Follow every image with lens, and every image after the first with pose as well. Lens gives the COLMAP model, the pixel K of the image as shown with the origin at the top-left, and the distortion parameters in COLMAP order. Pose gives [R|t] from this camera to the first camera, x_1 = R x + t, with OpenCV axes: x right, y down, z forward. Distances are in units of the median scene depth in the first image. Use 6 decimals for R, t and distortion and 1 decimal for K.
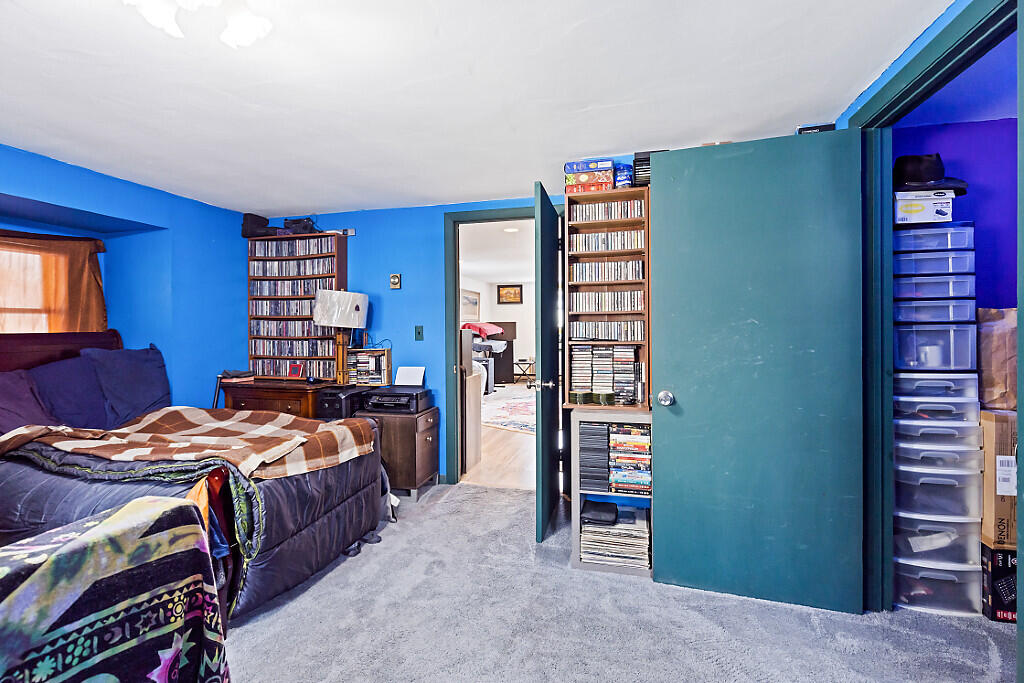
lens RADIAL K [[463.0, 0, 516.8], [0, 463.0, 336.0], [0, 0, 1]] dist [-0.000719, 0.001708]
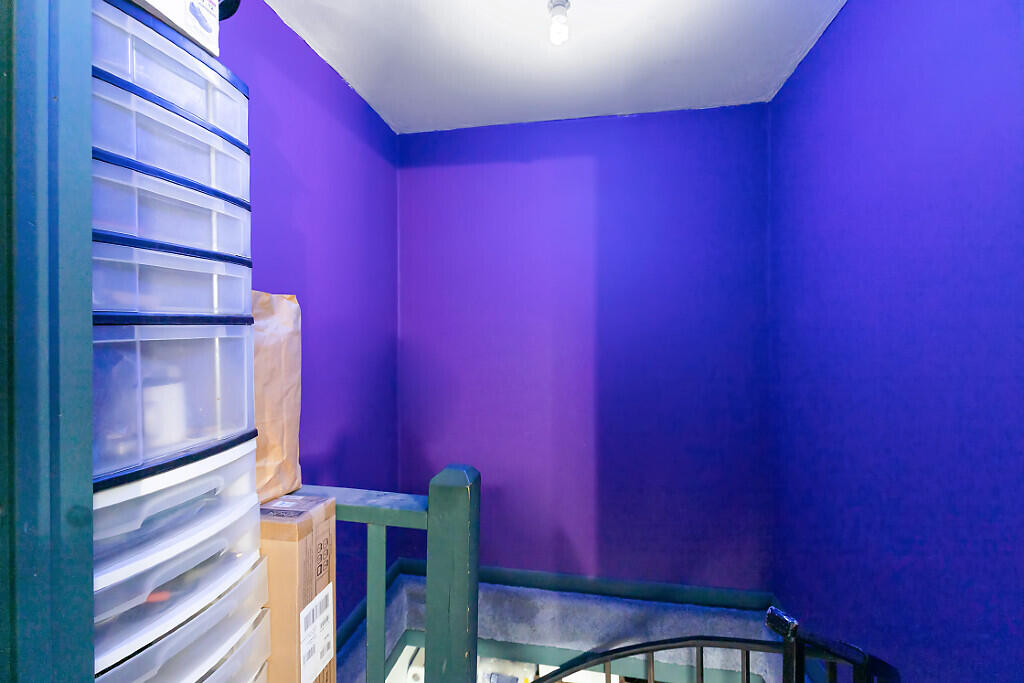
lens RADIAL K [[463.0, 0, 516.2], [0, 463.0, 334.2], [0, 0, 1]] dist [-0.000719, 0.001708]
pose [[-0.071246, -0.008691, 0.997421, 0.461321], [0.013377, 0.999864, 0.009668, -0.014949], [-0.997369, 0.014031, -0.071120, 0.666171]]
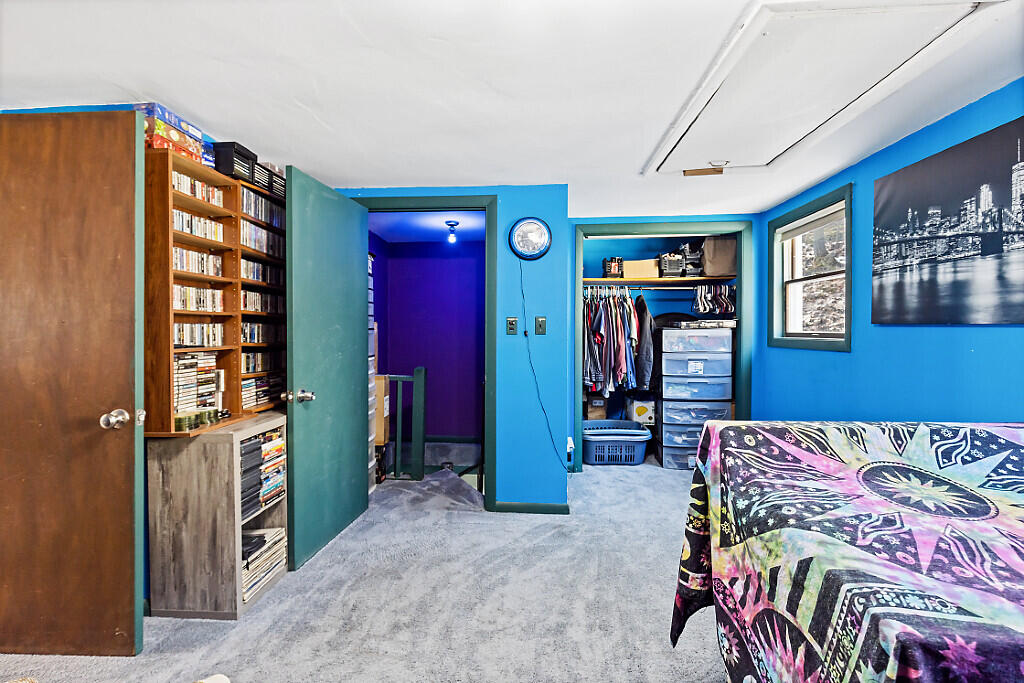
lens RADIAL K [[463.0, 0, 511.7], [0, 463.0, 335.3], [0, 0, 1]] dist [-0.000719, 0.001708]
pose [[-0.182790, -0.002981, 0.983147, -0.805933], [0.010509, 0.999932, 0.004986, -0.009694], [-0.983096, 0.011243, -0.182747, 0.673244]]
